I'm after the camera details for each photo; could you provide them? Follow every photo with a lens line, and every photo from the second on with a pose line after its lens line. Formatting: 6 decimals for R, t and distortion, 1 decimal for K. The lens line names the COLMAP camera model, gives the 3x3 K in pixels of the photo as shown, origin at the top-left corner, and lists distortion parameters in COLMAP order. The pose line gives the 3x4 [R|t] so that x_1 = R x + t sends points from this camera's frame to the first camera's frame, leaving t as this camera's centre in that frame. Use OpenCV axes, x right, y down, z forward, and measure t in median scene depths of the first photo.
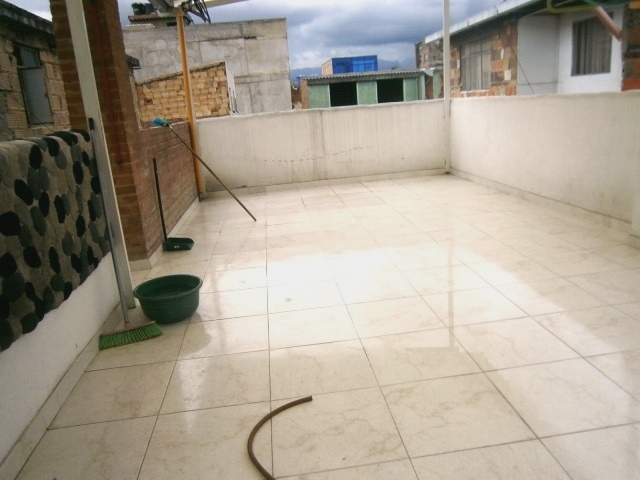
lens RADIAL K [[501.2, 0, 320.0], [0, 501.2, 240.0], [0, 0, 1]] dist [-0.067384, 0.001201]
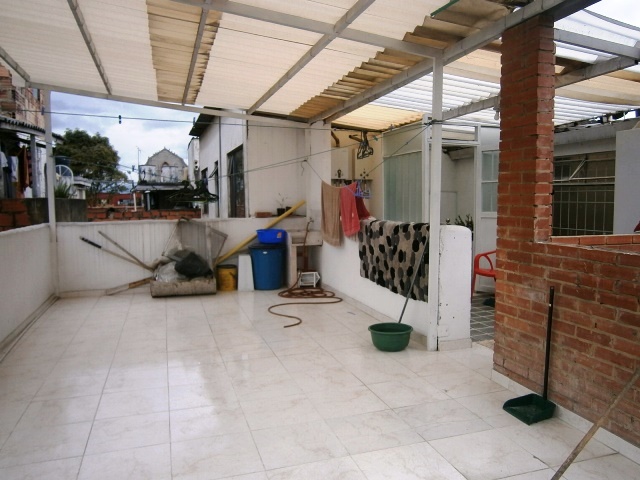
lens RADIAL K [[501.2, 0, 320.0], [0, 501.2, 240.0], [0, 0, 1]] dist [-0.067384, 0.001201]
pose [[-0.977499, 0.104590, -0.183184, 0.206689], [0.033974, 0.935145, 0.352632, -0.916977], [0.208186, 0.338474, -0.917657, 2.925617]]
